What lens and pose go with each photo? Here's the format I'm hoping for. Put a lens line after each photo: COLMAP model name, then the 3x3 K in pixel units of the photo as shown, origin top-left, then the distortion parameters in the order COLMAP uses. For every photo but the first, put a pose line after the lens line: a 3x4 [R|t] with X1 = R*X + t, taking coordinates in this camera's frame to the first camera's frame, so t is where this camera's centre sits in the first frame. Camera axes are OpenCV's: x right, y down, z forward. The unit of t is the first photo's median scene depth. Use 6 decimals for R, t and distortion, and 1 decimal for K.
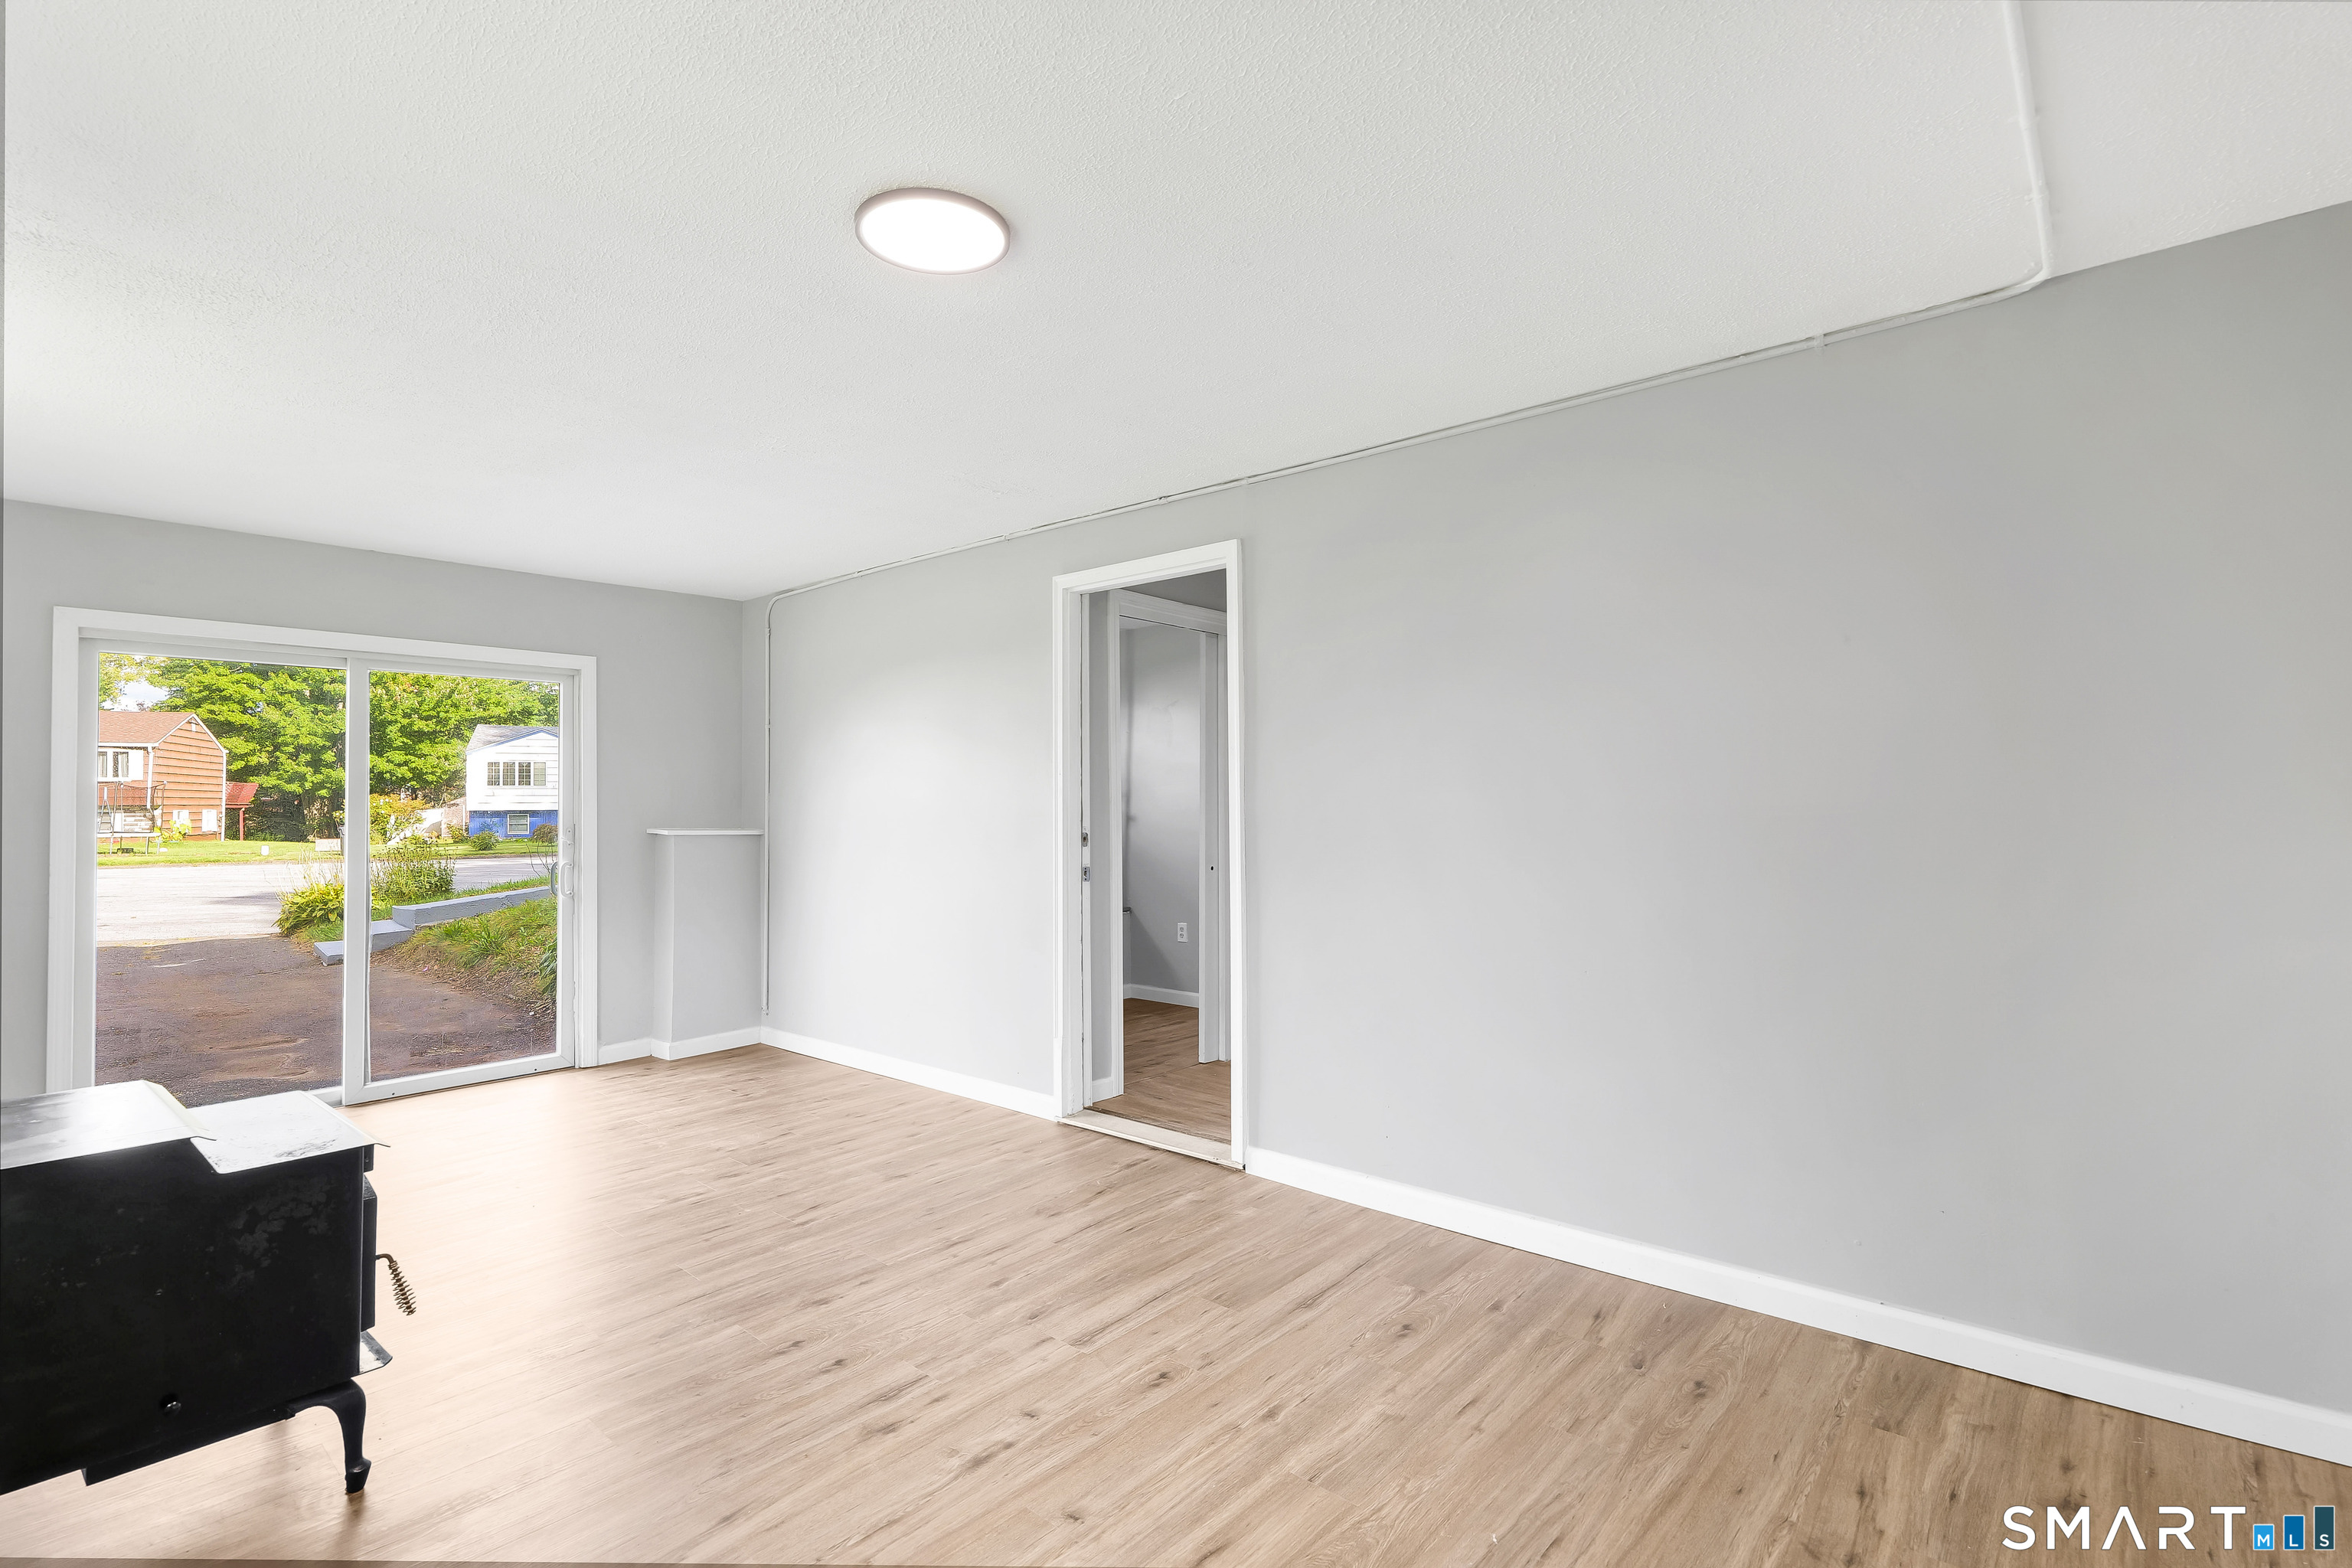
lens RADIAL K [[1090.0, 0, 1178.1], [0, 1090.0, 782.4], [0, 0, 1]] dist [0.004913, 0.000190]
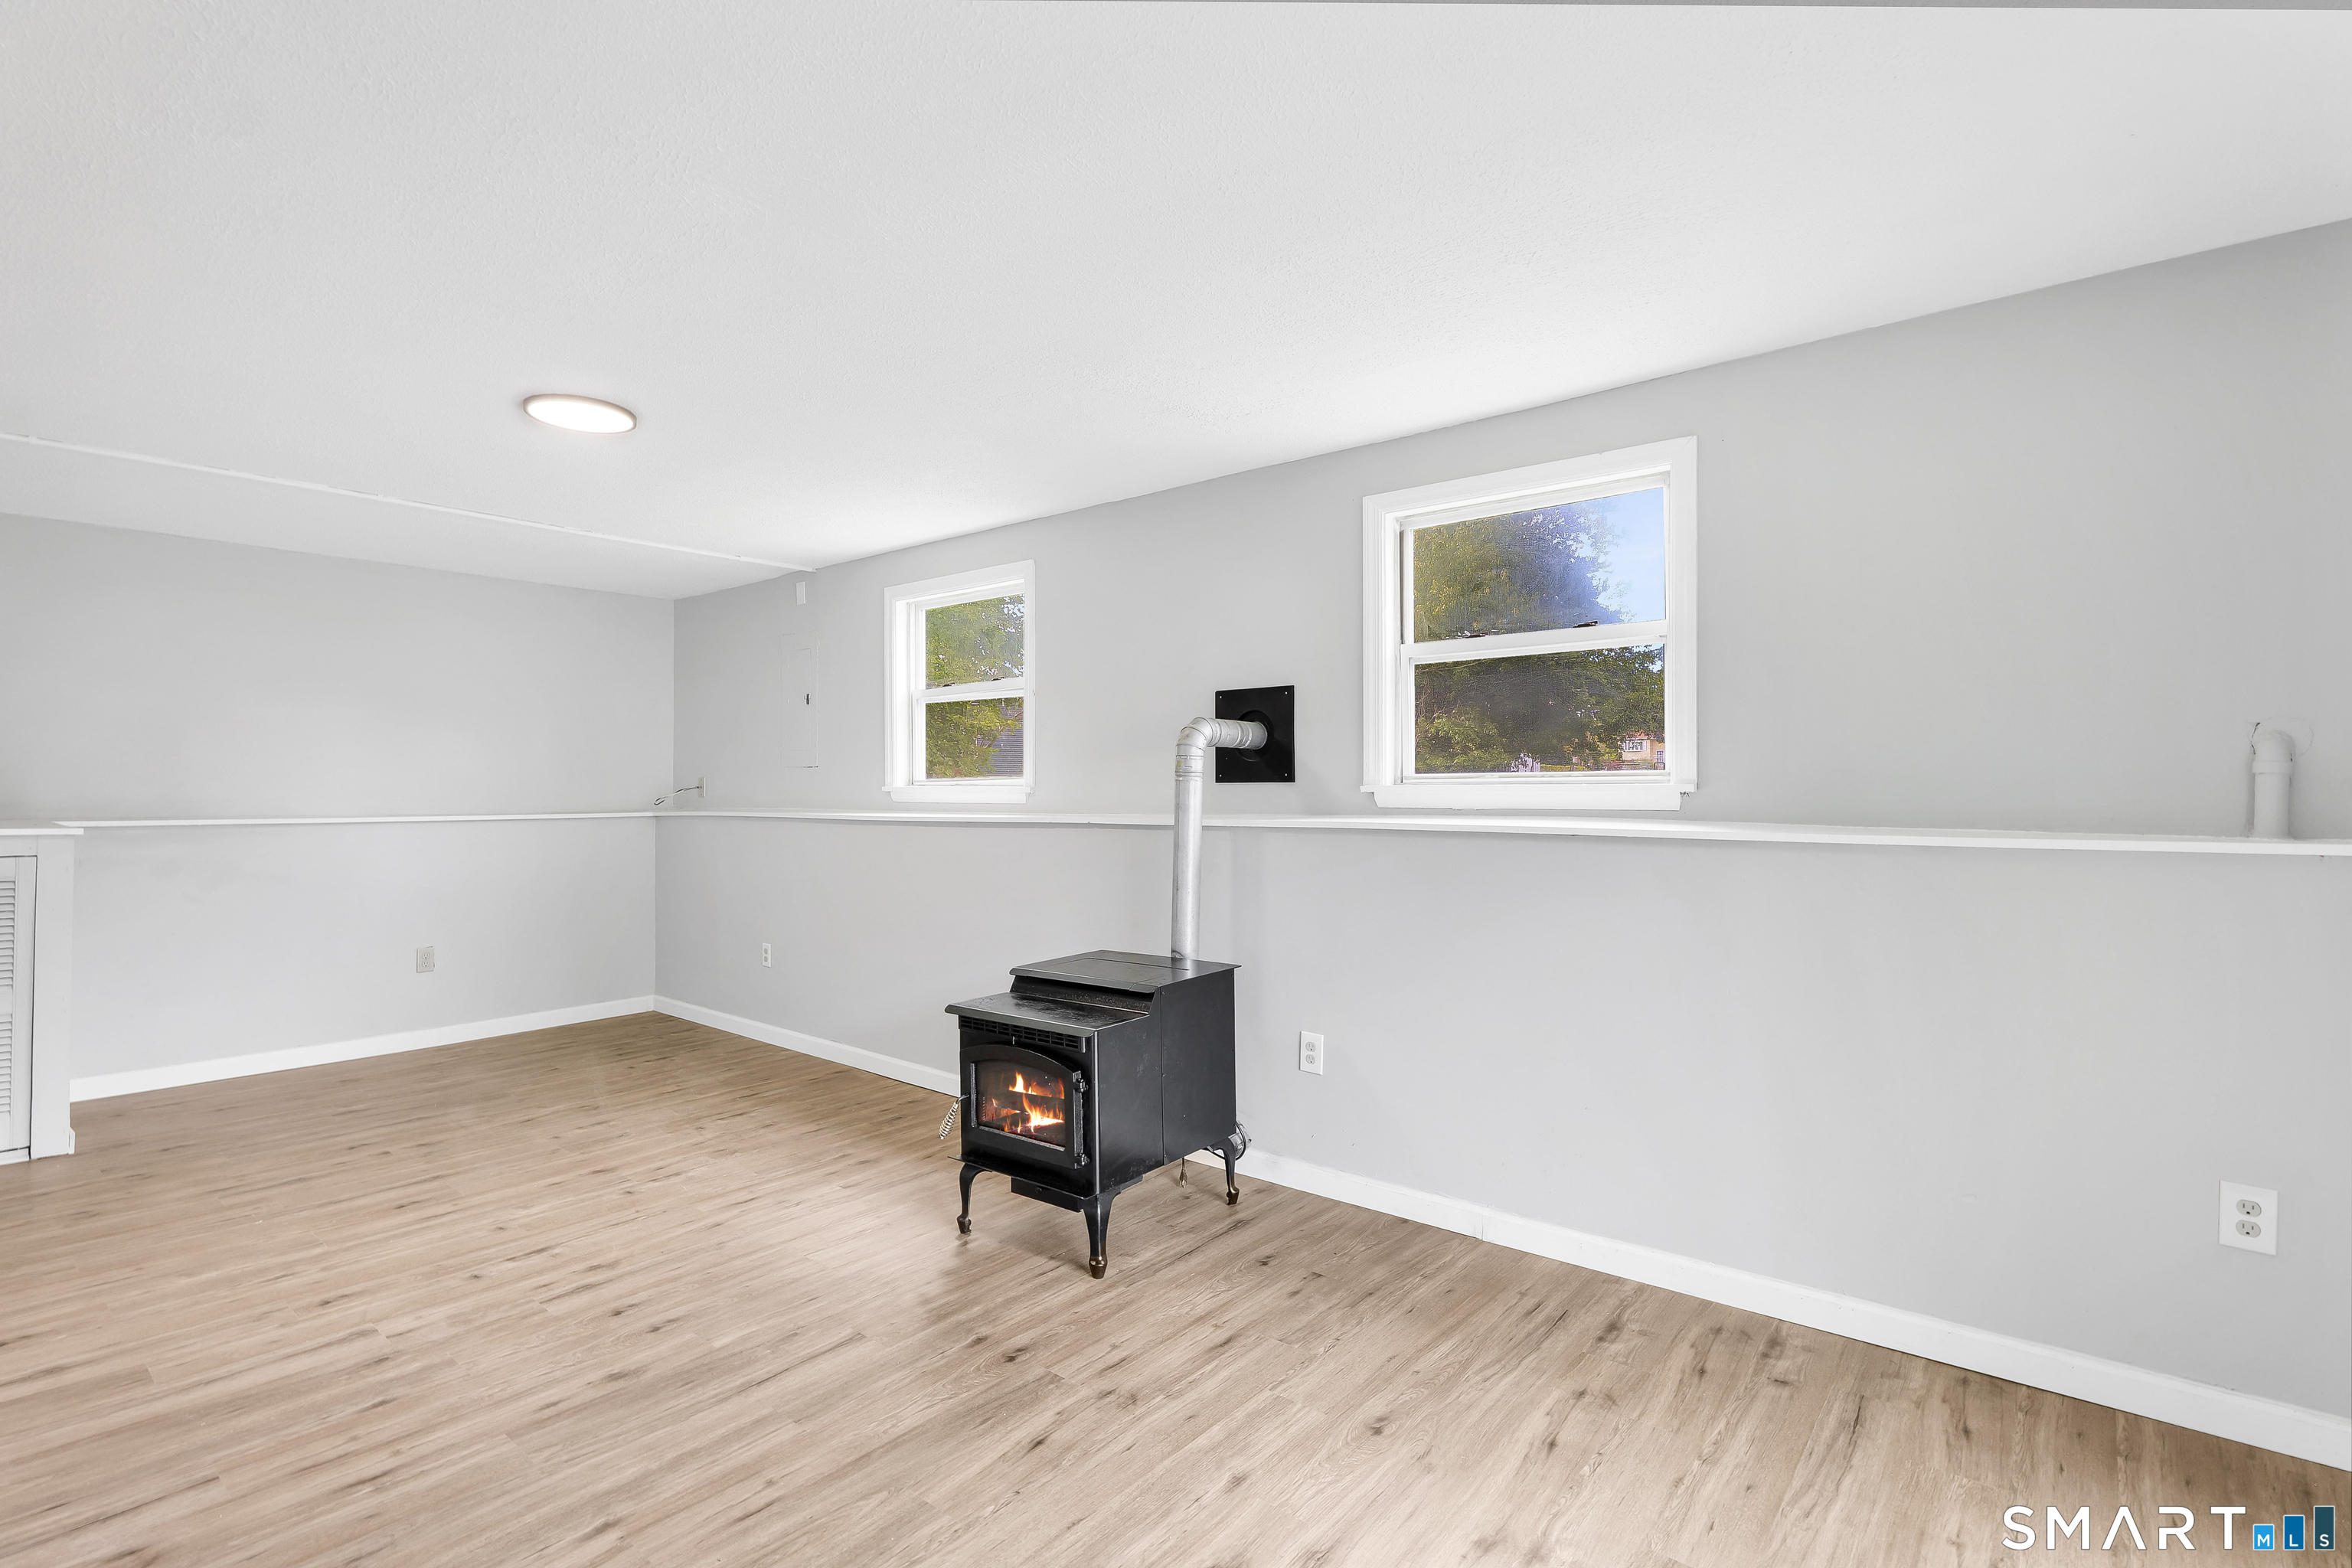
lens RADIAL K [[1090.0, 0, 1170.1], [0, 1090.0, 781.7], [0, 0, 1]] dist [0.004913, 0.000190]
pose [[-0.999602, 0.011671, -0.025669, -0.775601], [0.012047, 0.999822, -0.014541, 0.036528], [0.025495, -0.014844, -0.999565, 1.956909]]
